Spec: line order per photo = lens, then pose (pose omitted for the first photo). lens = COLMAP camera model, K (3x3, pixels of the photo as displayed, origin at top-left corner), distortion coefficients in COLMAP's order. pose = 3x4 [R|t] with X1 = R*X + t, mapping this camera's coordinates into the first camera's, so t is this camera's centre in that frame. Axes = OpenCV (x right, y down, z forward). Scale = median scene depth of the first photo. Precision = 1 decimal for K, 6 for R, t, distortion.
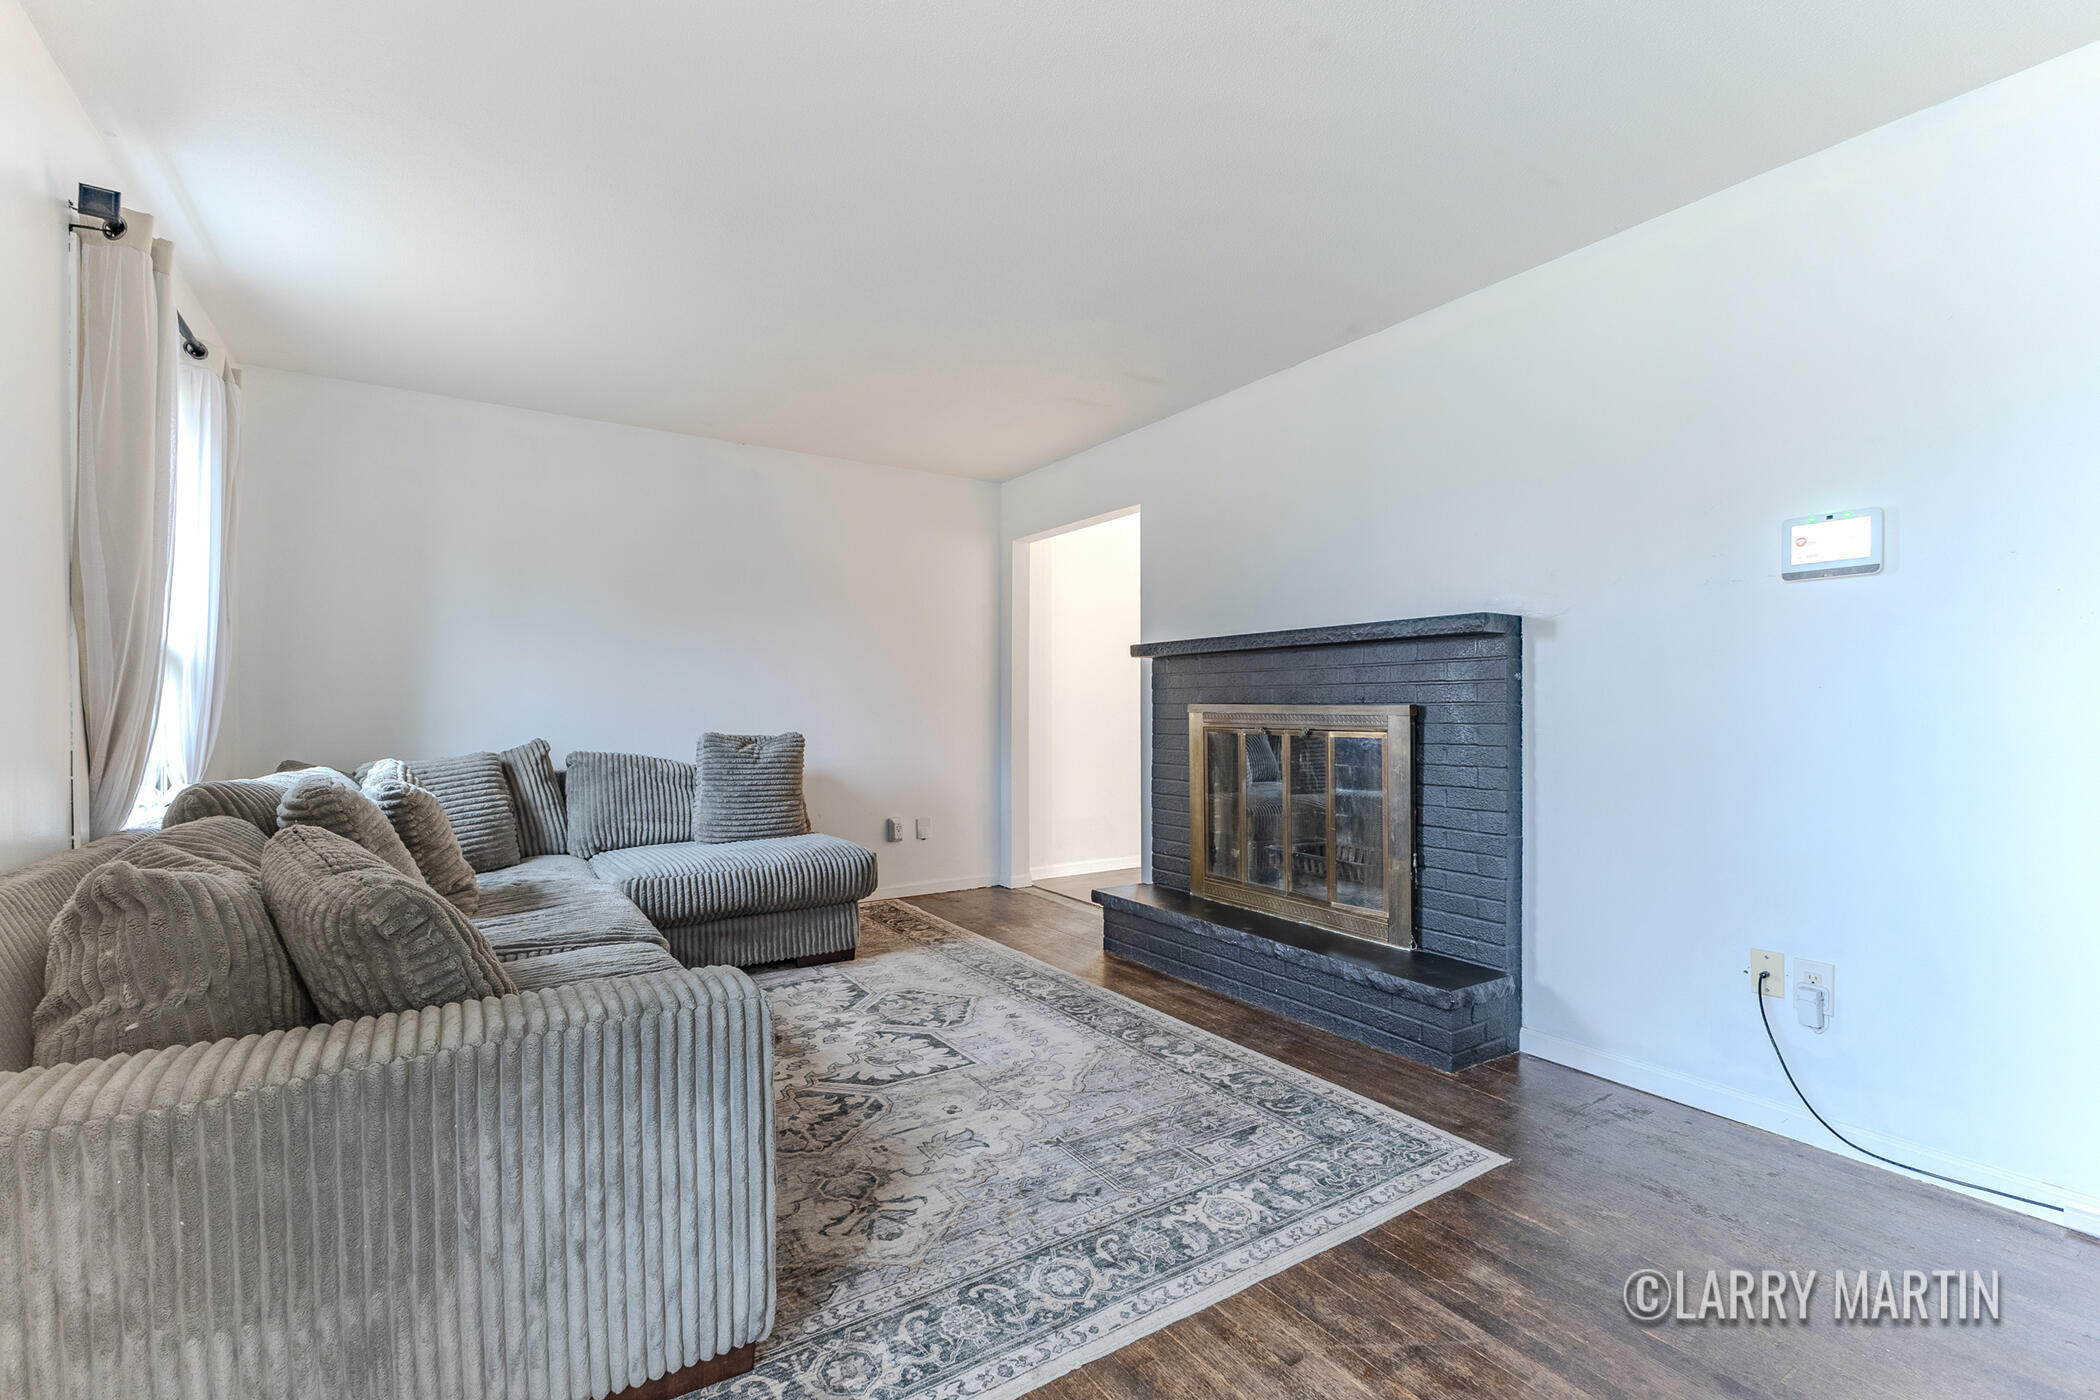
lens RADIAL K [[909.9, 0, 1058.9], [0, 909.9, 704.4], [0, 0, 1]] dist [0.002422, 0.000377]
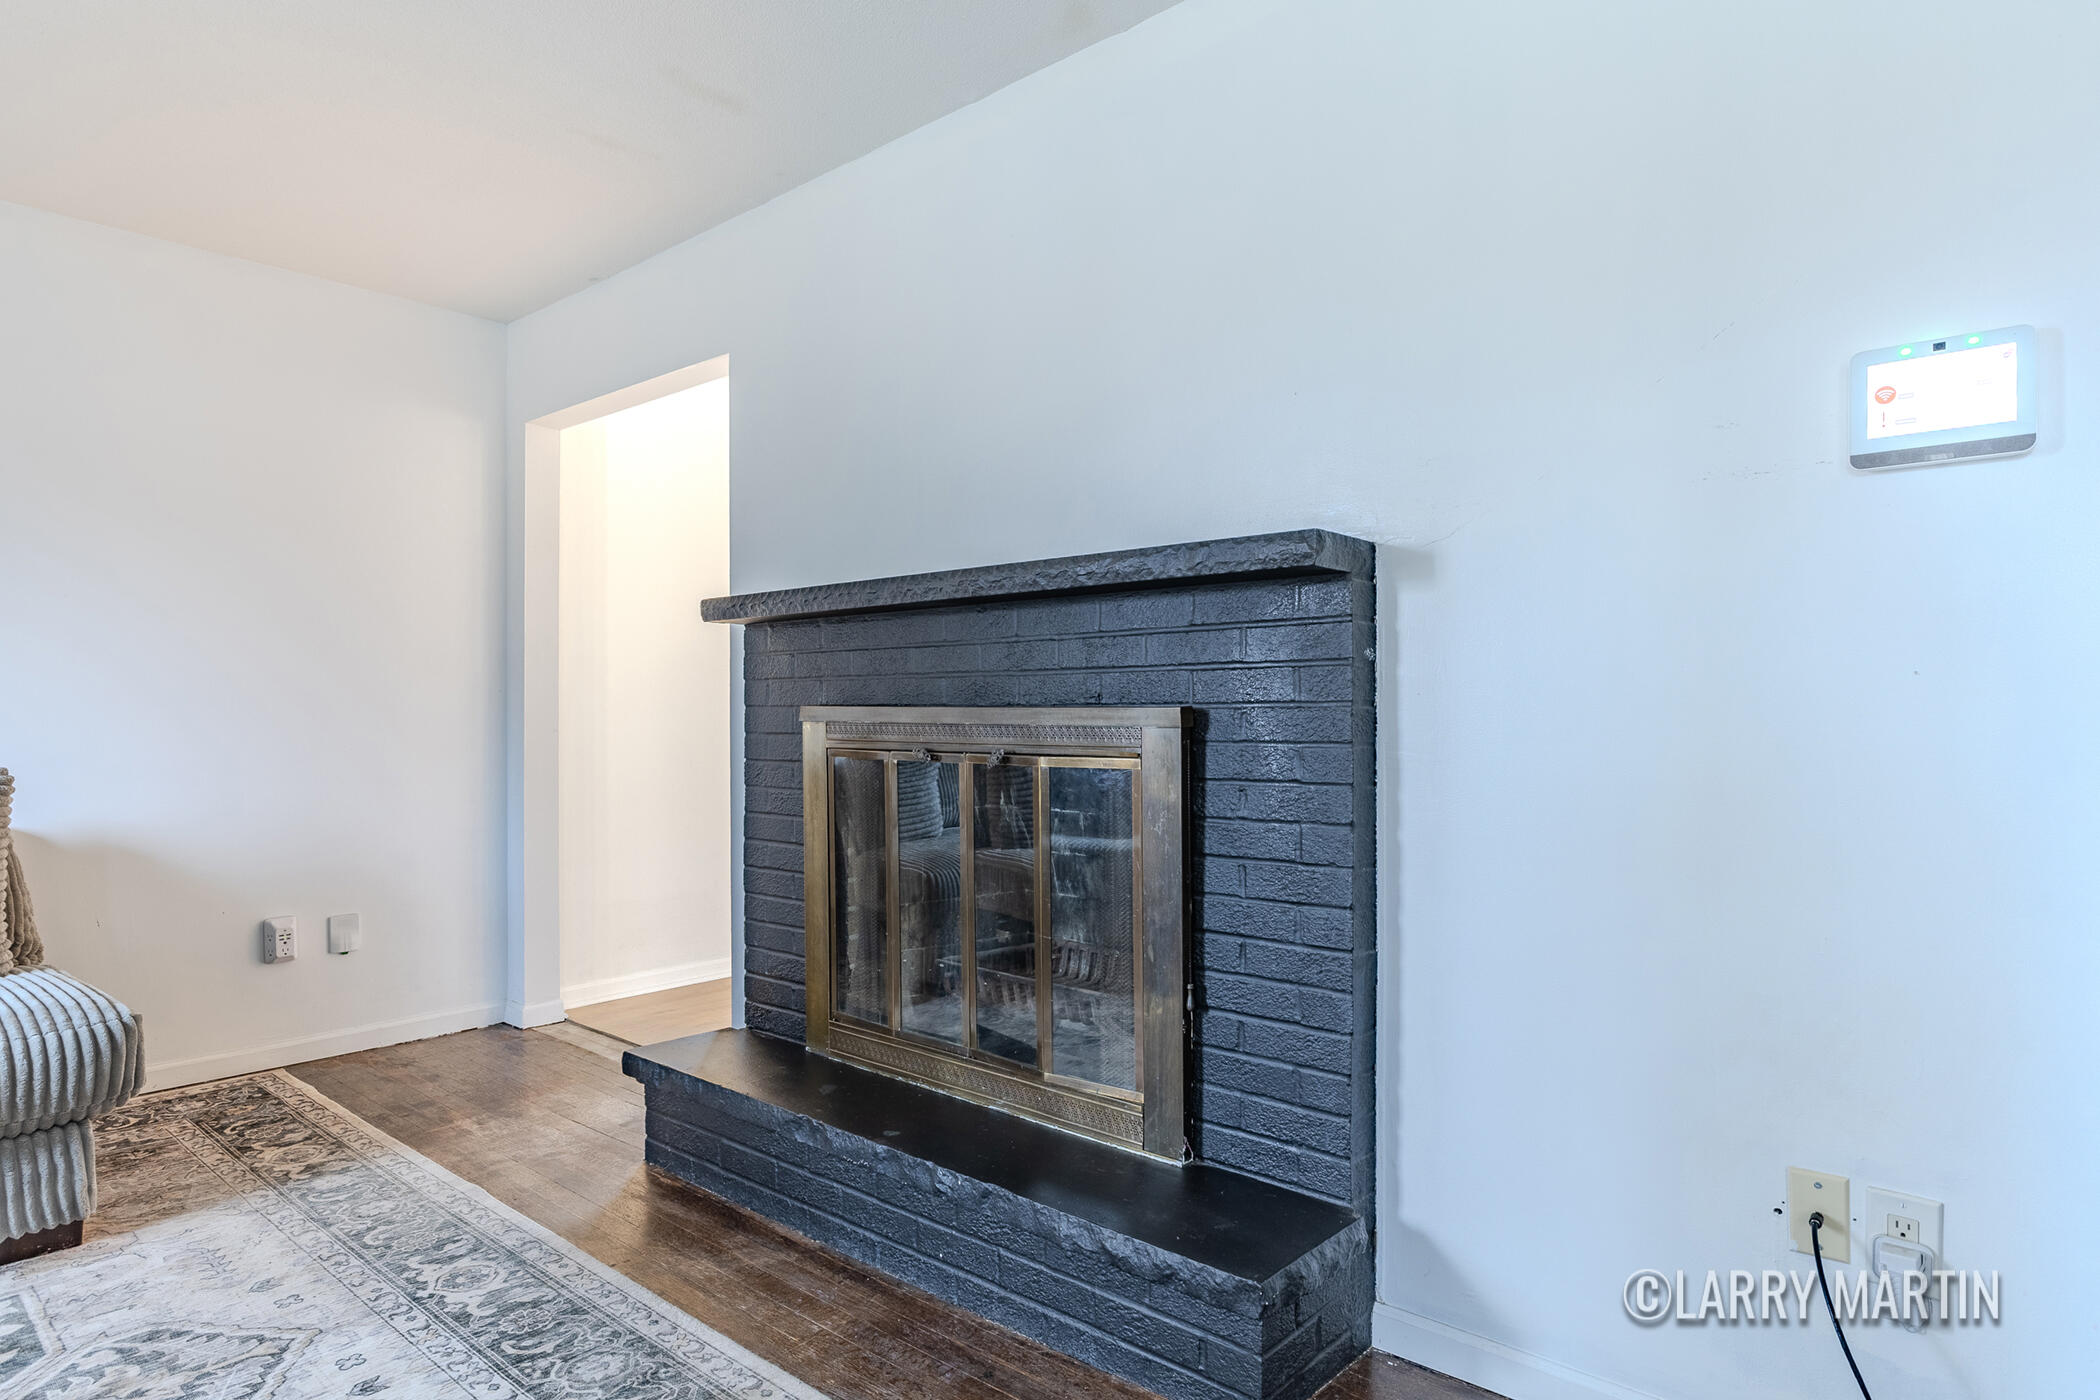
lens RADIAL K [[1173.6, 0, 1050.0], [0, 1173.6, 700.0], [0, 0, 1]] dist [-0.002713, -0.000618]
pose [[0.964258, 0.002089, 0.264957, 0.127899], [-0.000109, 0.999972, -0.007484, 0.001480], [-0.264965, 0.007188, 0.964231, 0.353525]]
